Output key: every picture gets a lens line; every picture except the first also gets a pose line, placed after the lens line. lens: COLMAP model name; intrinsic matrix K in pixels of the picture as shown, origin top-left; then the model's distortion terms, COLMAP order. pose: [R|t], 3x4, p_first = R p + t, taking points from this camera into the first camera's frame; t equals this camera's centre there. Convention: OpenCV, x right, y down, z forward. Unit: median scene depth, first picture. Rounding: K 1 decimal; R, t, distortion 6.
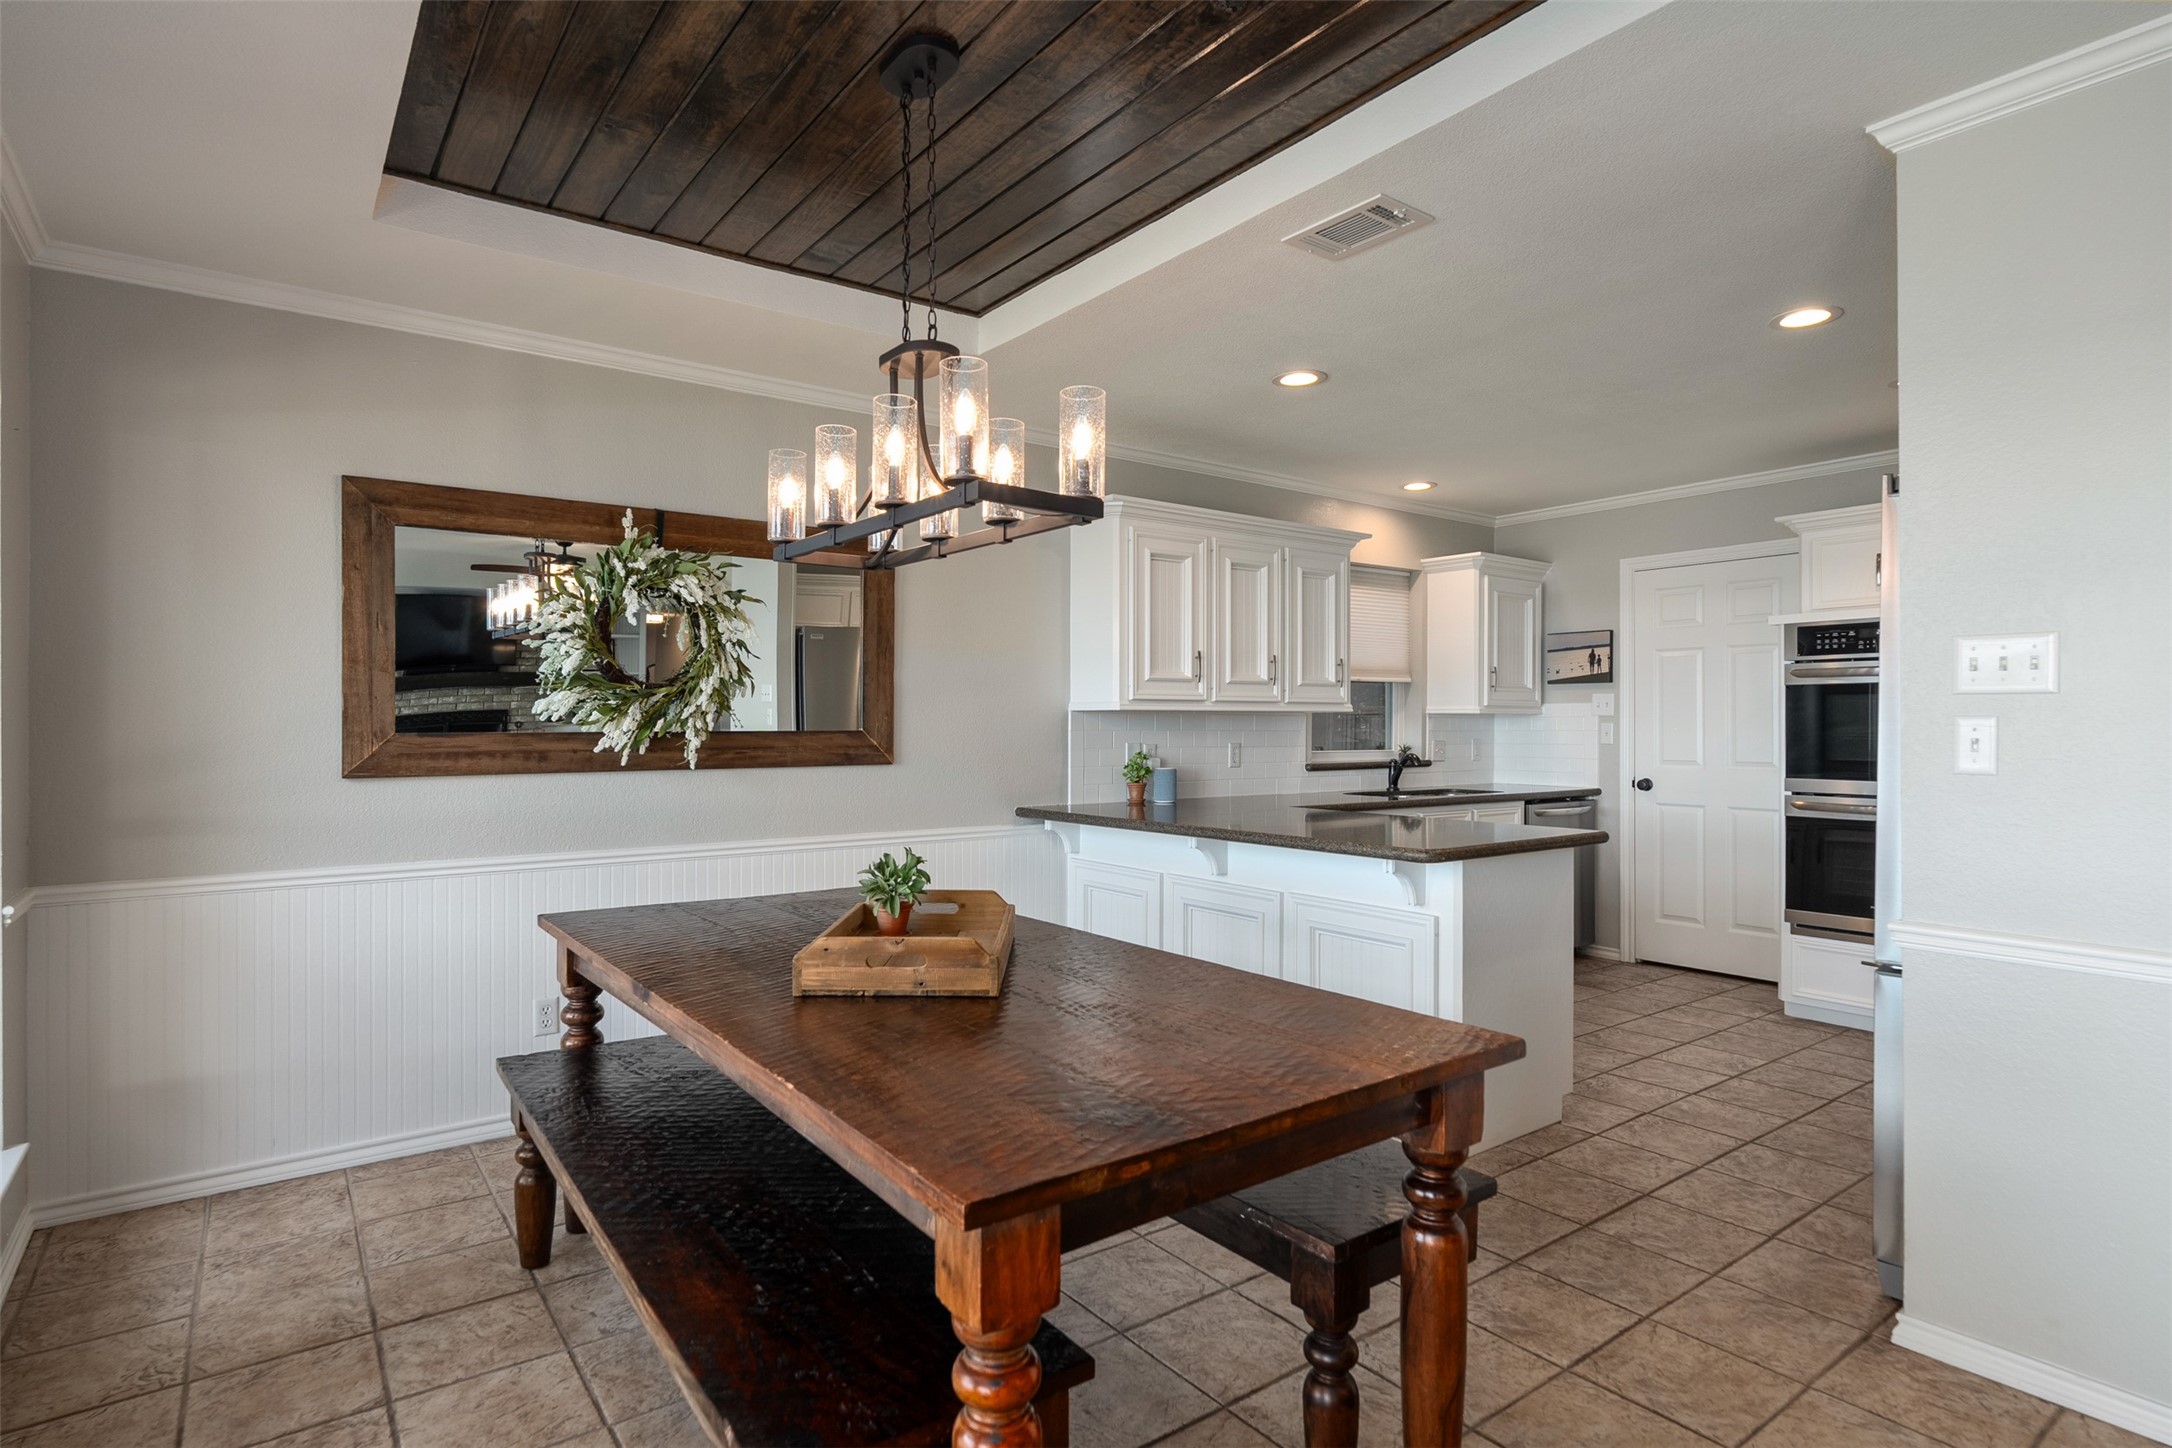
lens RADIAL K [[1124.4, 0, 1086.0], [0, 1124.4, 724.0], [0, 0, 1]] dist [-0.008692, -0.000022]
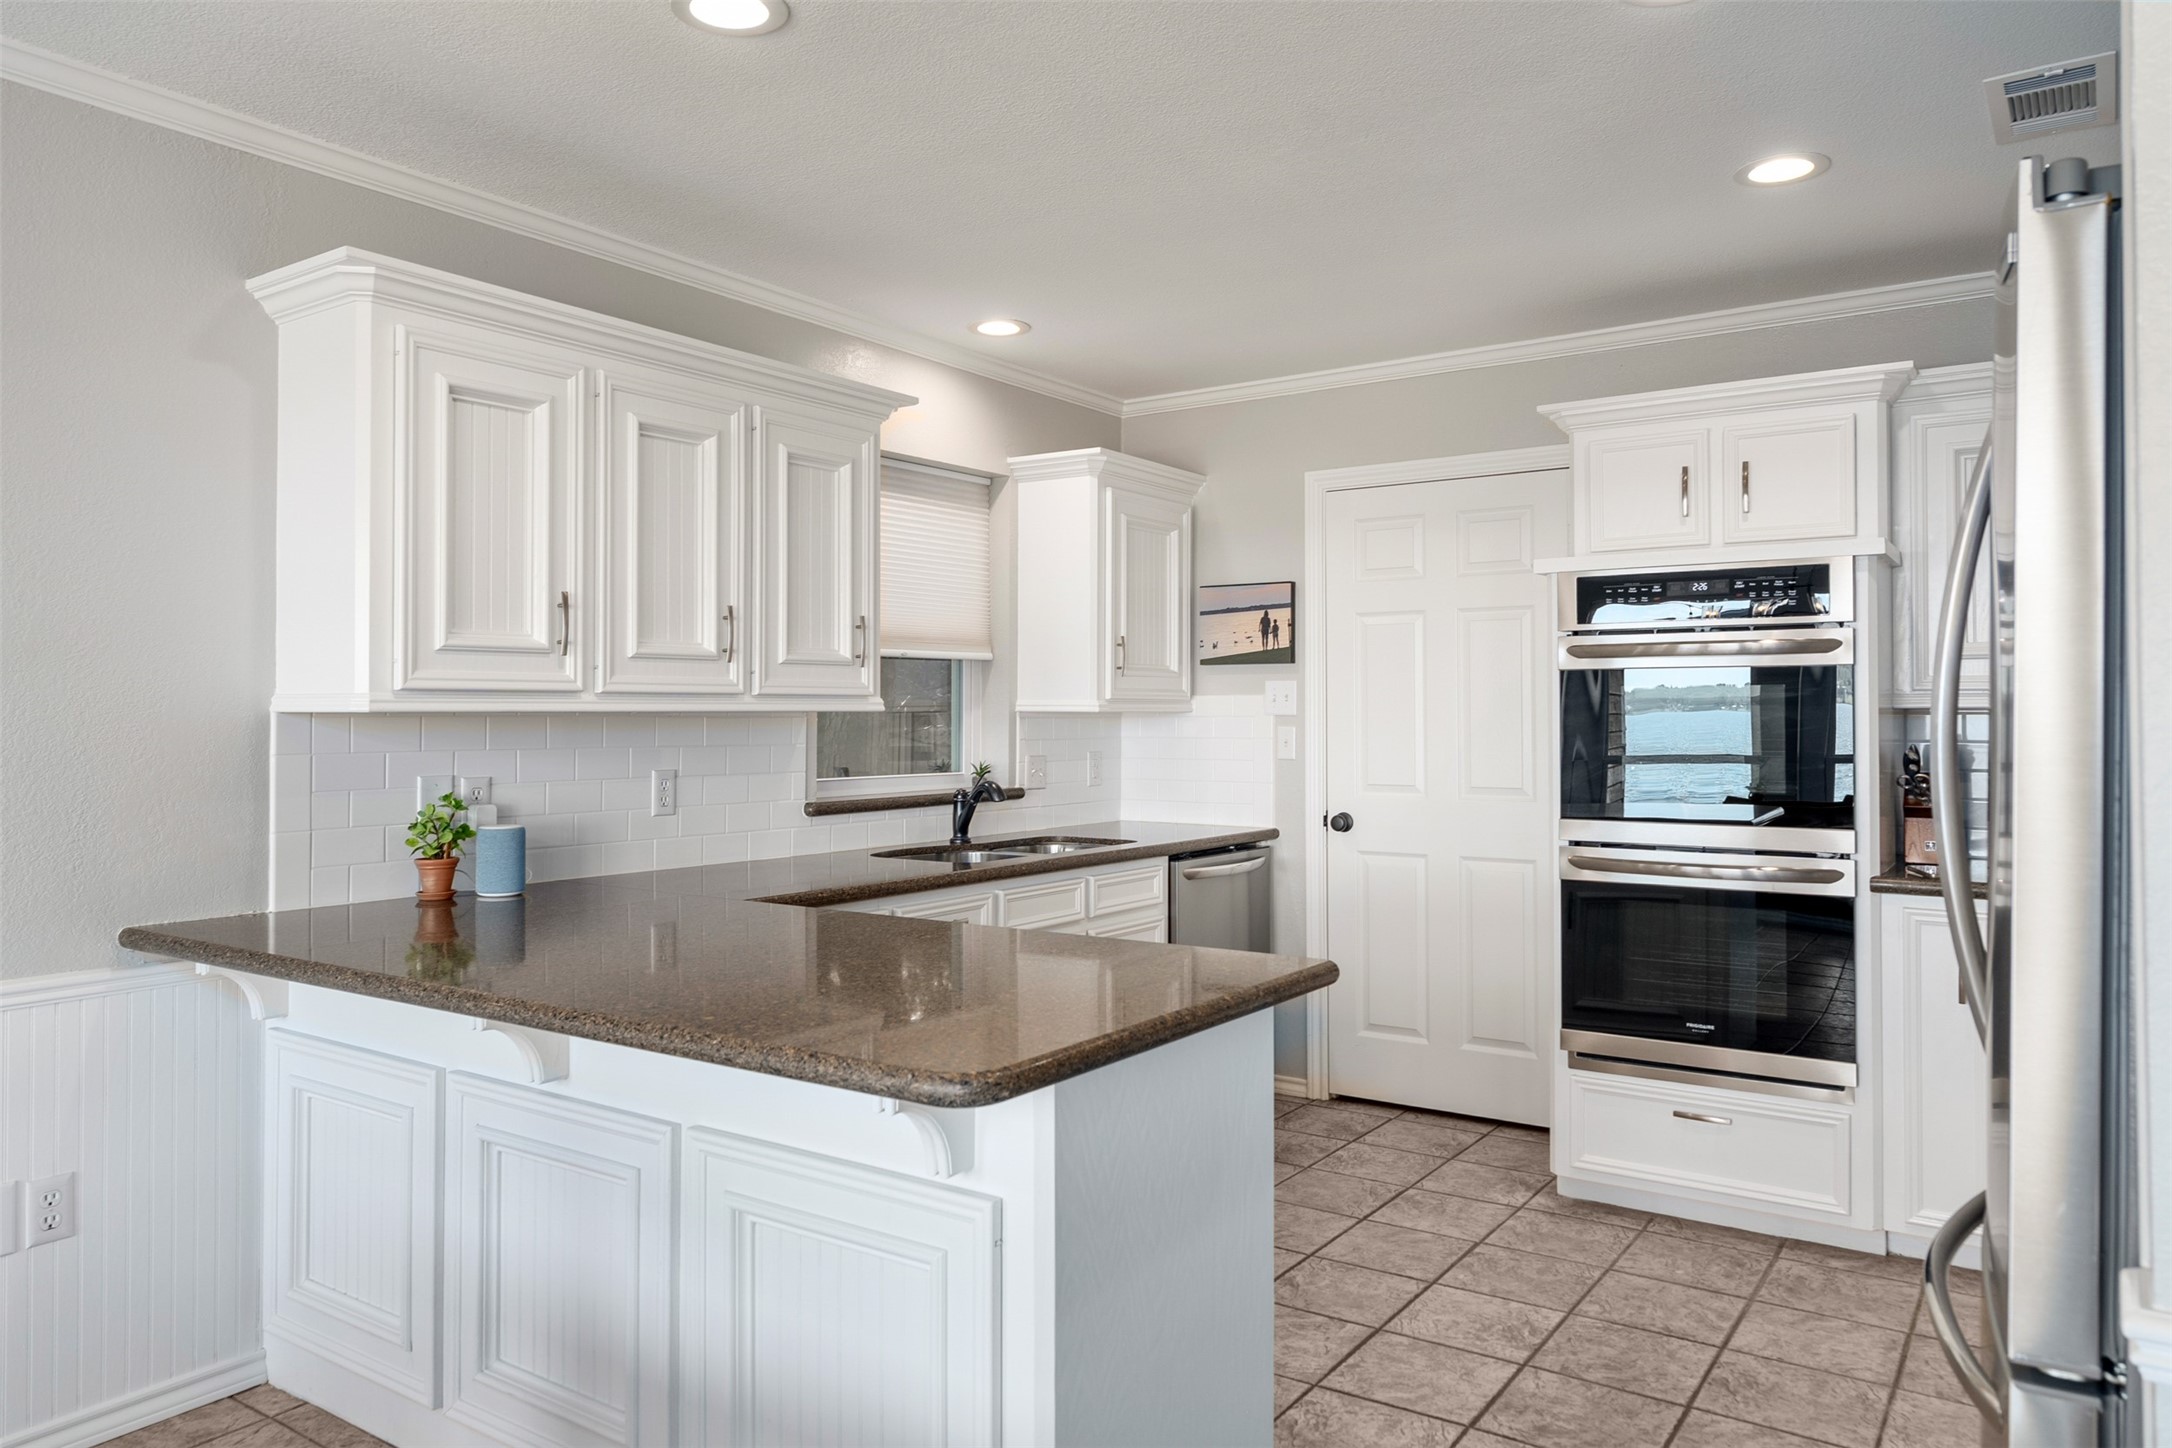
lens RADIAL K [[1463.3, 0, 1086.0], [0, 1463.3, 724.0], [0, 0, 1]] dist [0.001117, 0.000240]
pose [[0.947696, -0.003623, 0.319155, 0.092179], [0.001237, 0.999970, 0.007680, -0.009184], [-0.319173, -0.006883, 0.947671, 0.254323]]
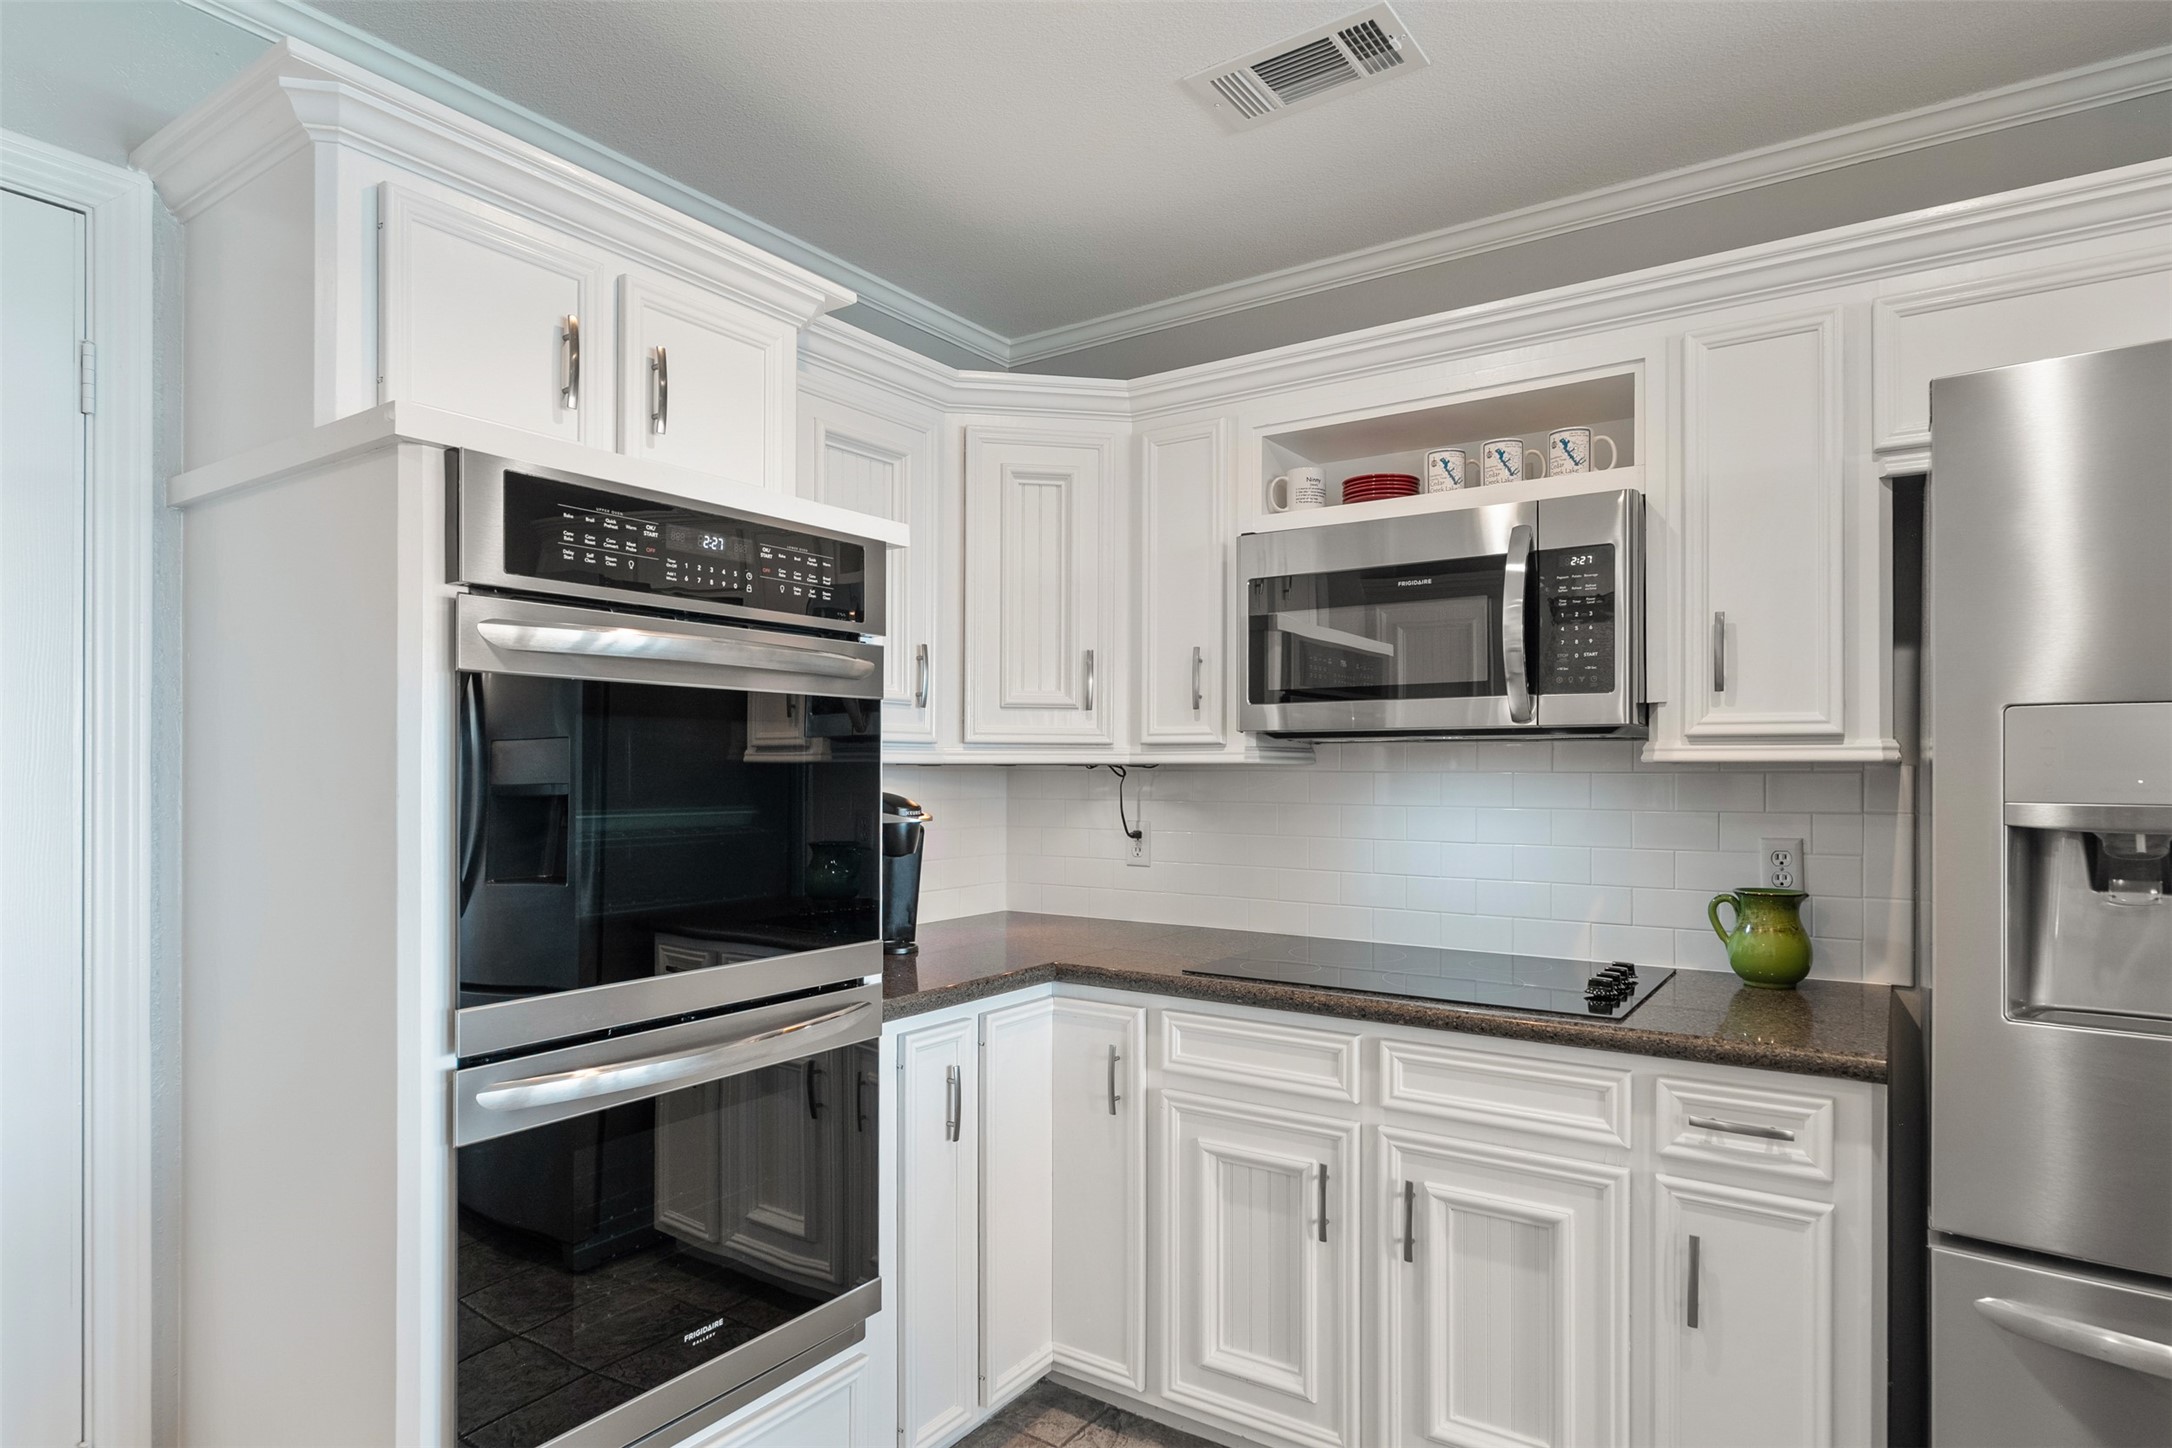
lens RADIAL K [[1192.6, 0, 1085.9], [0, 1192.6, 767.2], [0, 0, 1]] dist [-0.000160, -0.000027]
pose [[-0.325440, 0.000199, 0.945563, 0.245394], [-0.002117, 0.999997, -0.000939, -0.009017], [-0.945560, -0.002307, -0.325439, 0.785672]]
